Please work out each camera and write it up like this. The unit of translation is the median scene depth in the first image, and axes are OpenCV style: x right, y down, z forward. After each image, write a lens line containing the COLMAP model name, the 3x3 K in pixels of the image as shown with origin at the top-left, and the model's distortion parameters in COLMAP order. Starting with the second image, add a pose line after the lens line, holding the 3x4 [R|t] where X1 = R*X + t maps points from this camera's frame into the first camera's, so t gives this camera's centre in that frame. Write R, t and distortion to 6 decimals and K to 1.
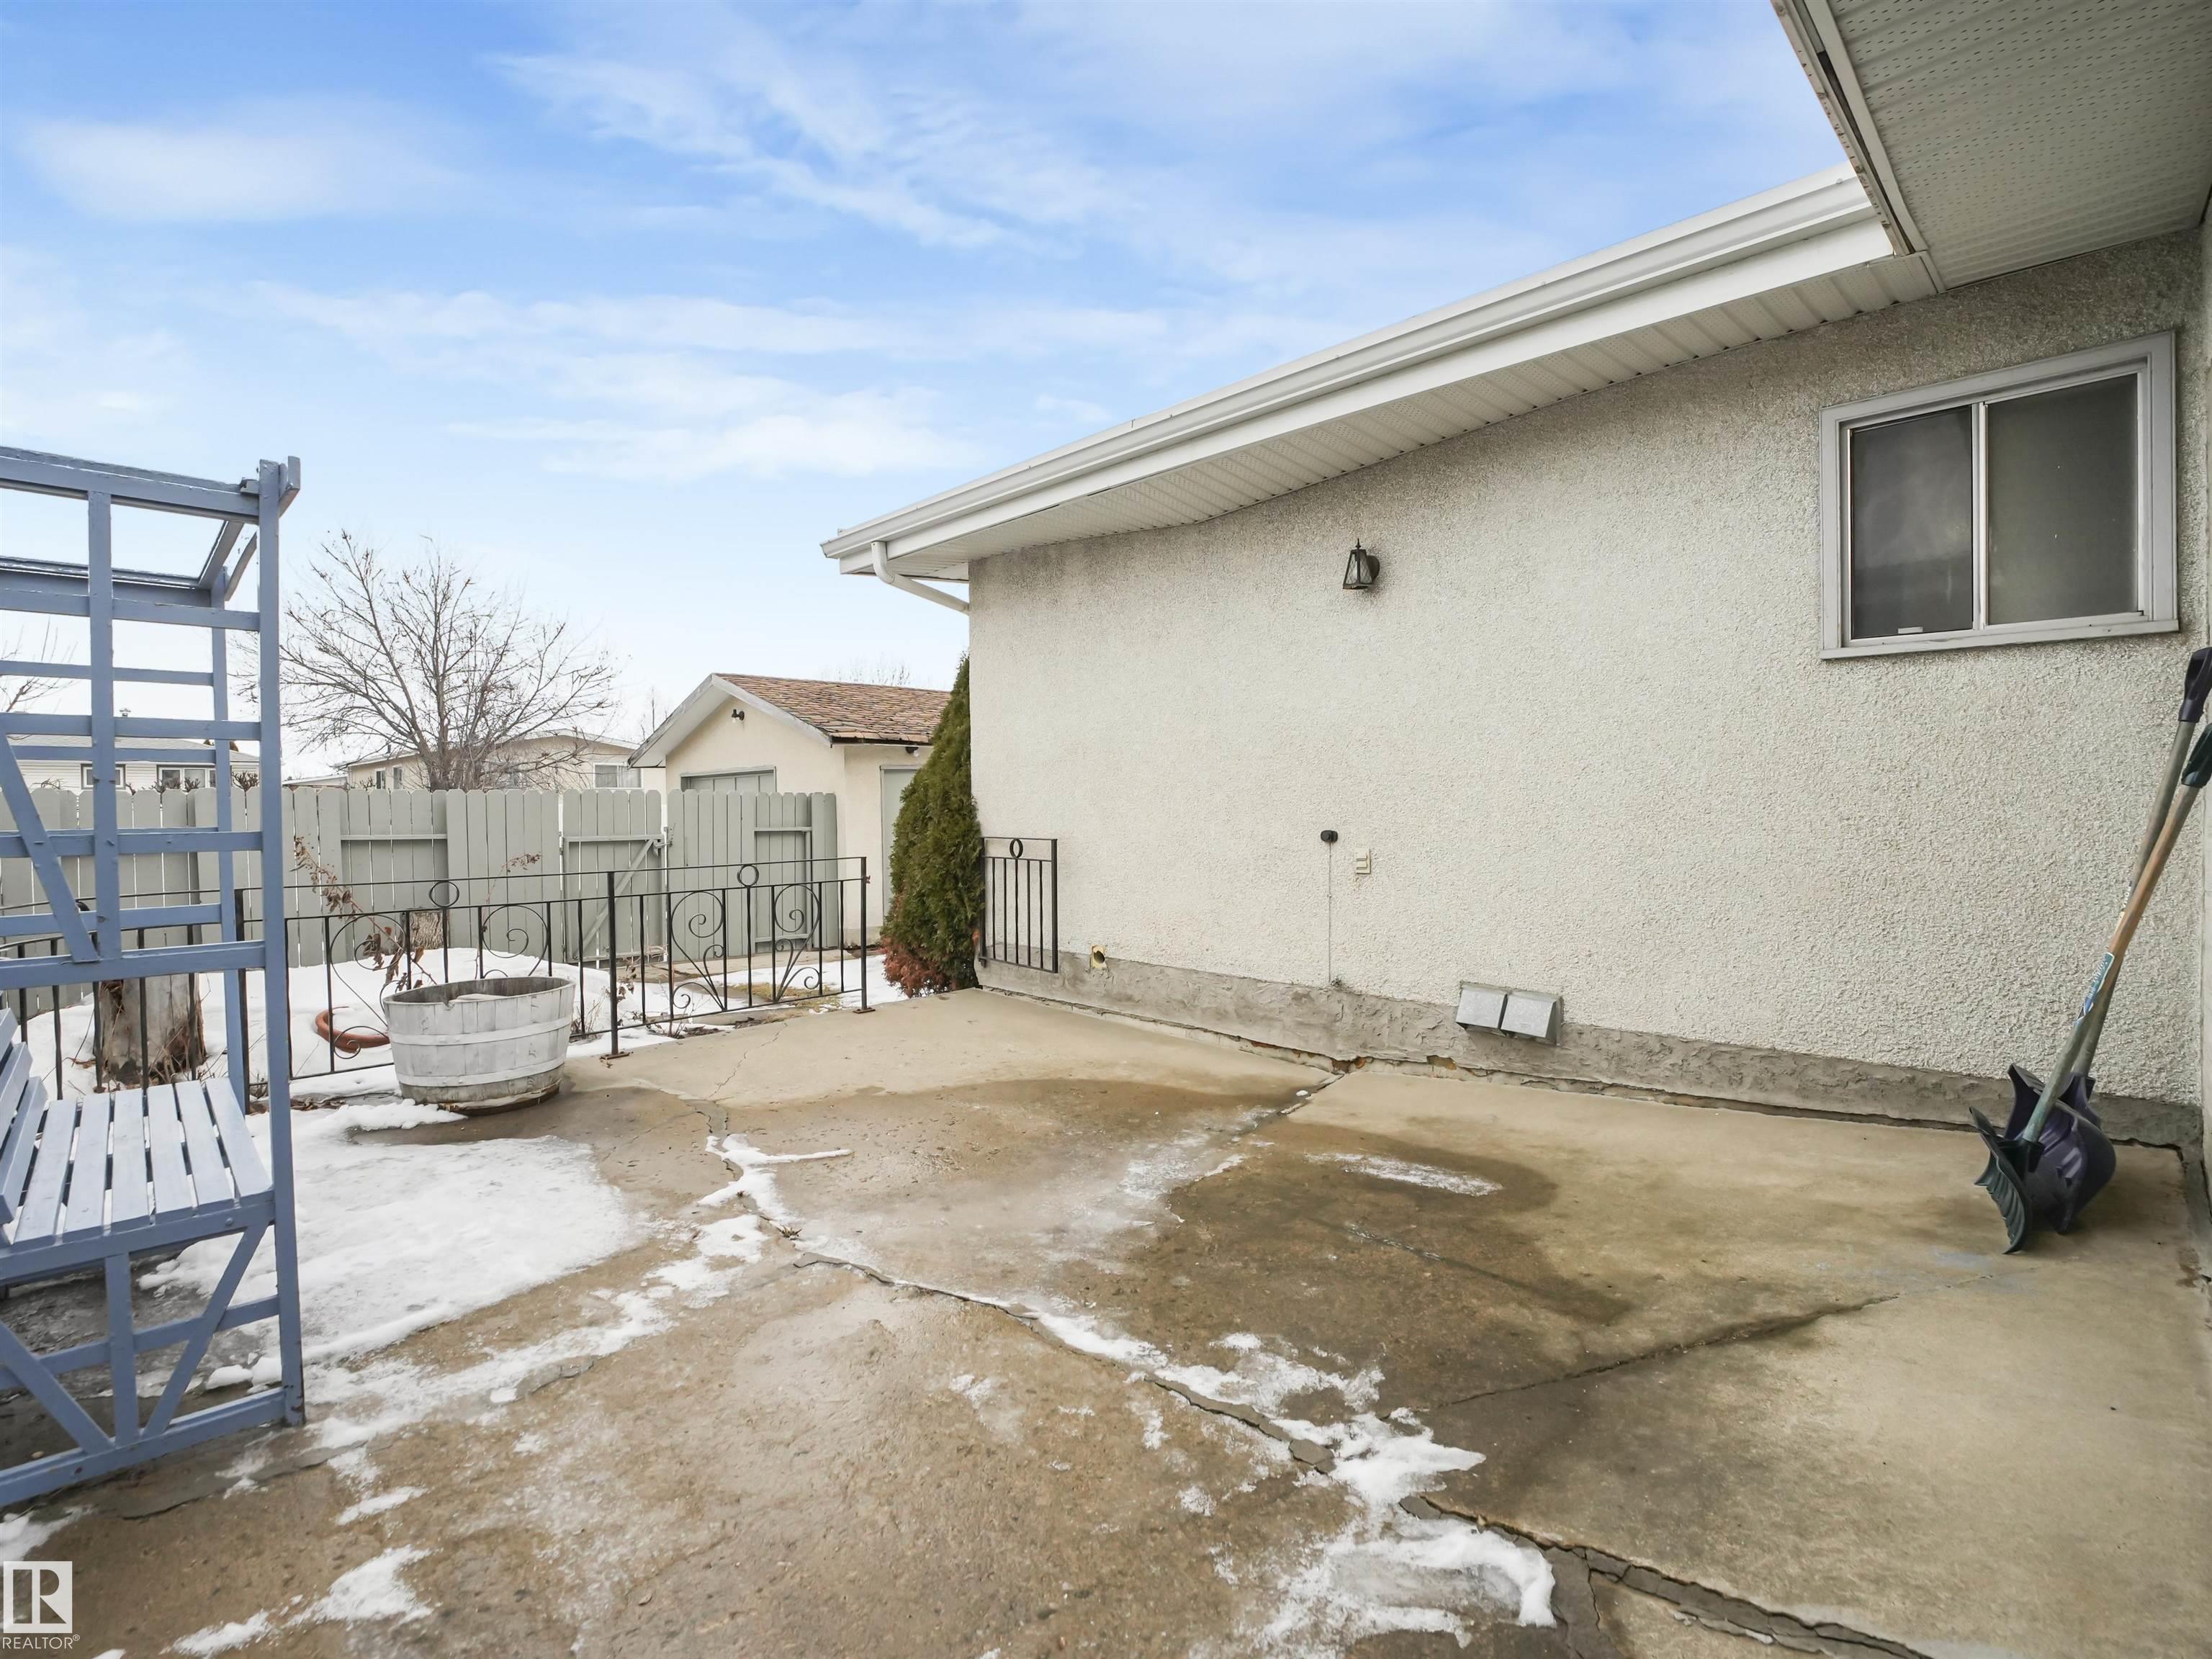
lens RADIAL K [[1045.4, 0, 1098.1], [0, 1045.4, 819.0], [0, 0, 1]] dist [-0.012572, -0.000079]
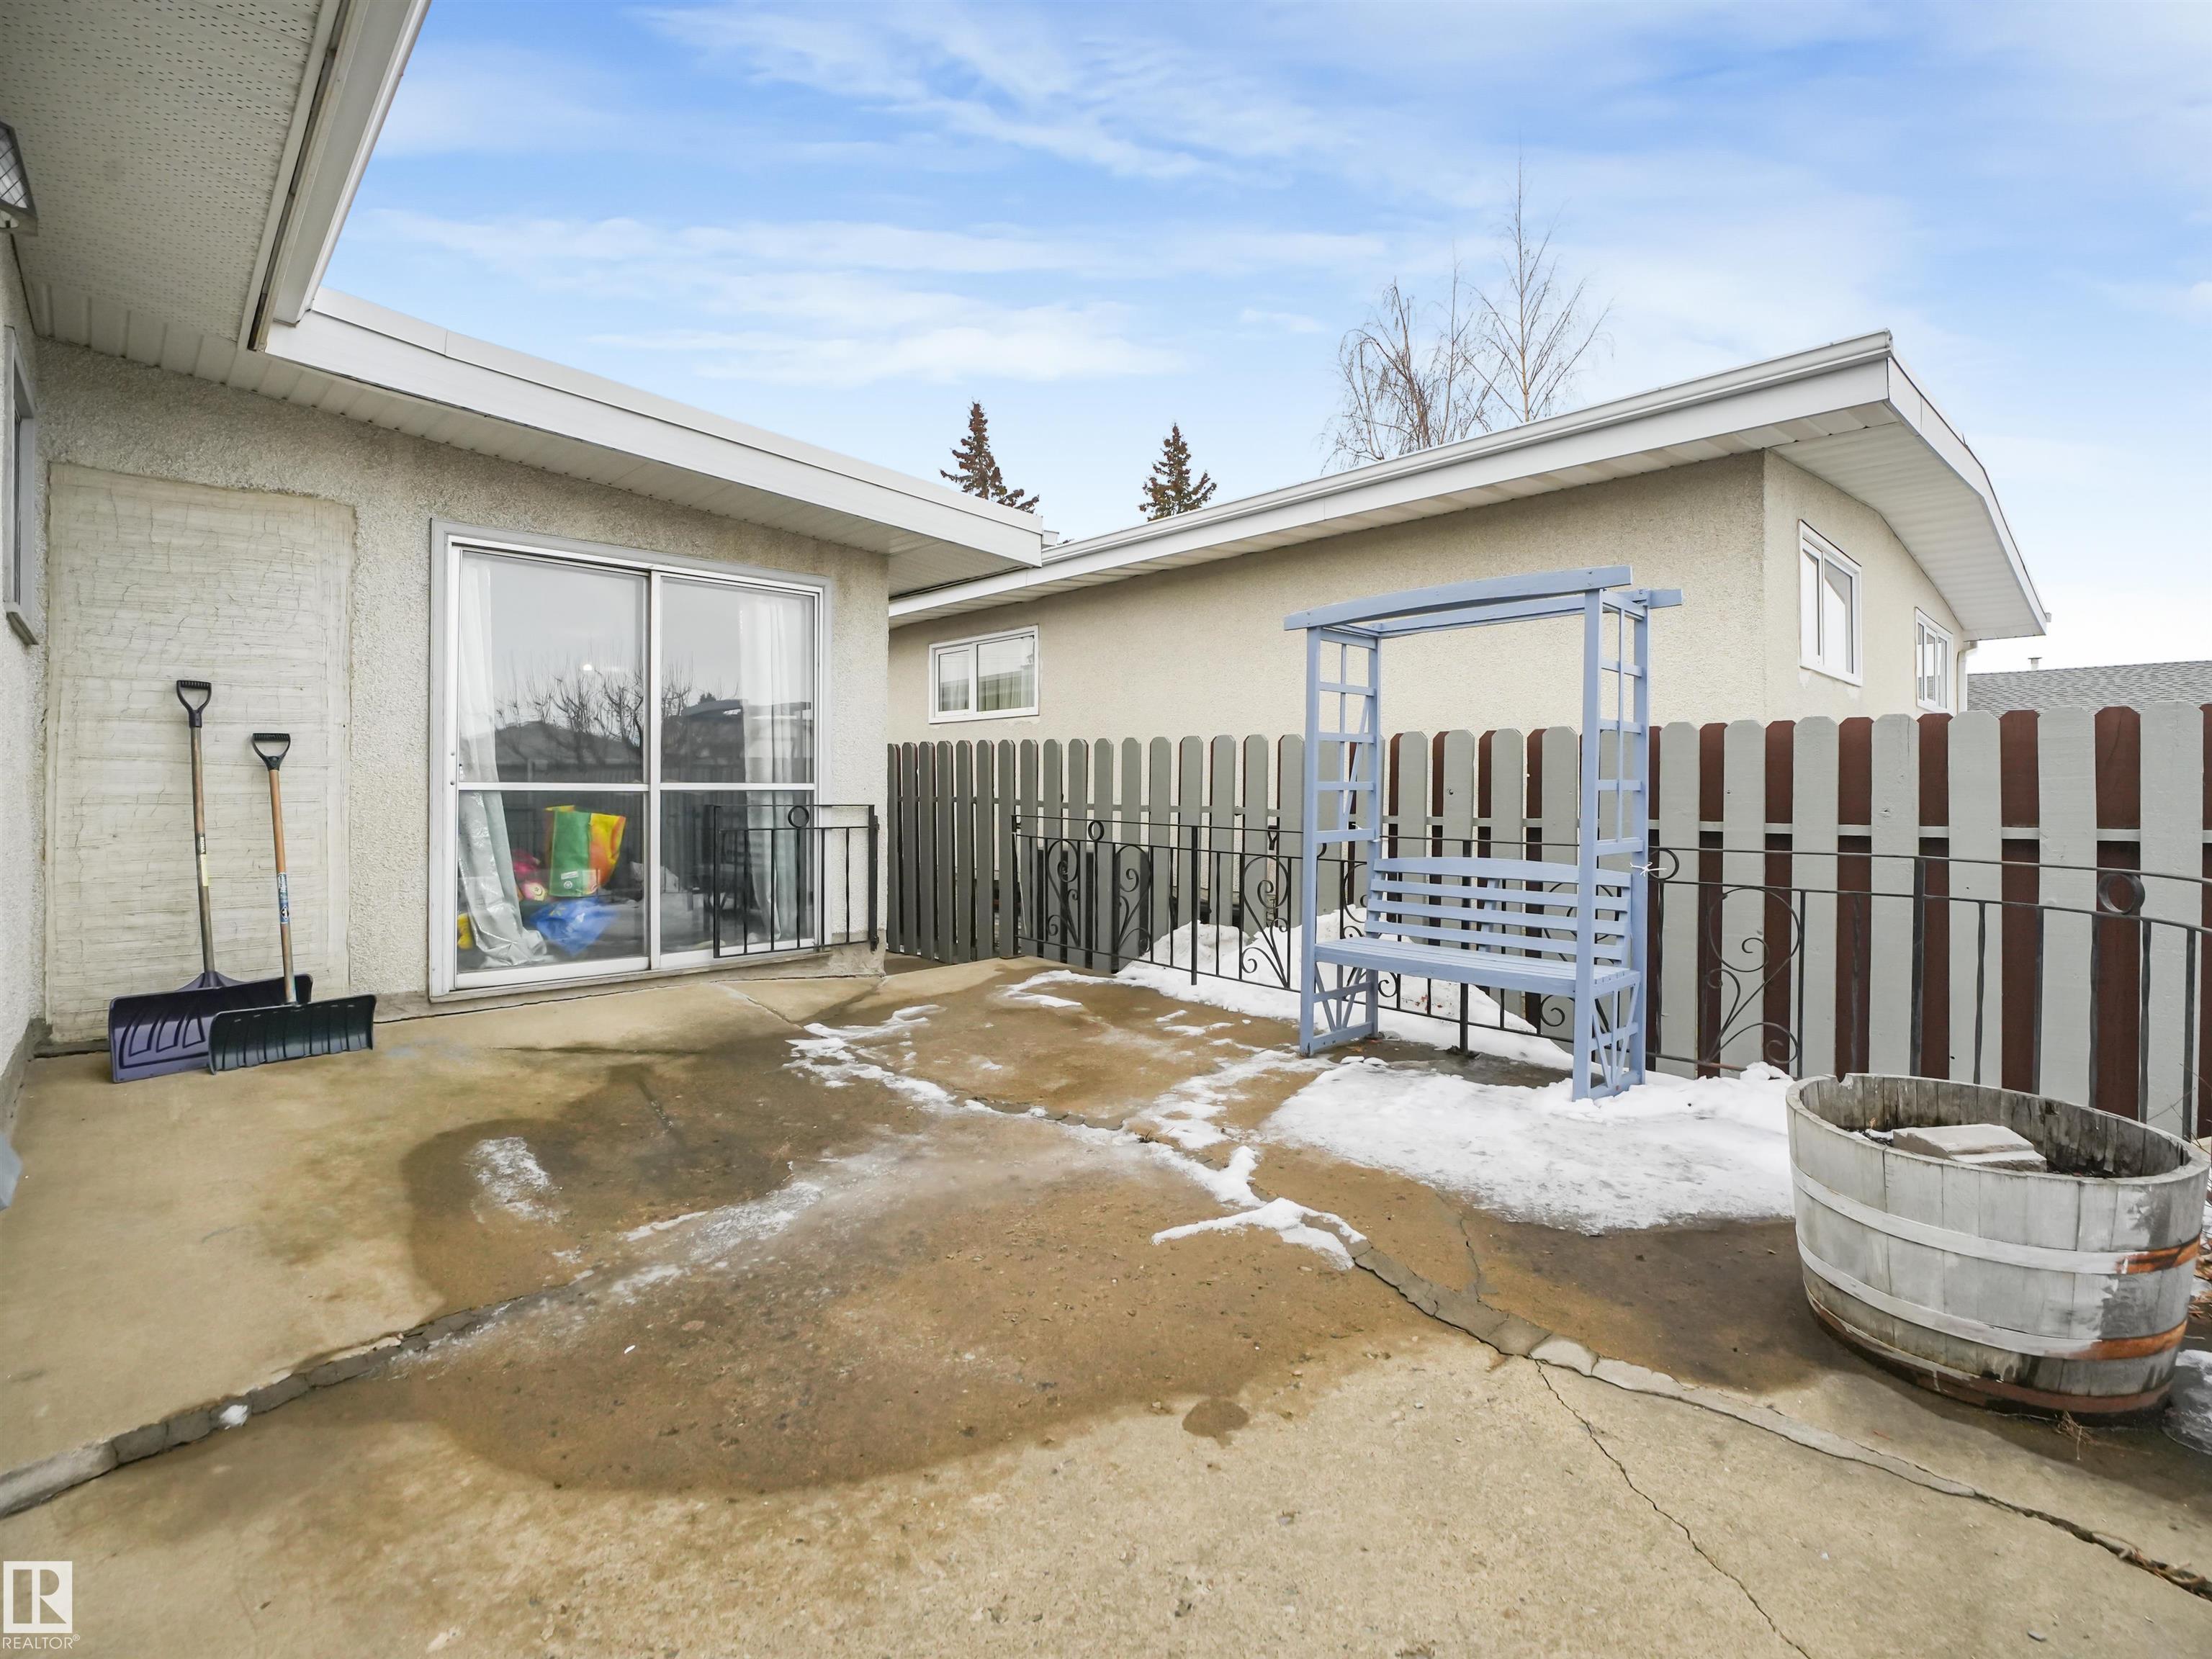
lens RADIAL K [[1045.4, 0, 1098.1], [0, 1045.4, 819.0], [0, 0, 1]] dist [-0.012572, -0.000079]
pose [[-0.999453, 0.012648, 0.030569, -0.250852], [0.013973, 0.998954, 0.043532, -0.004945], [-0.029986, 0.043935, -0.998584, 1.898212]]
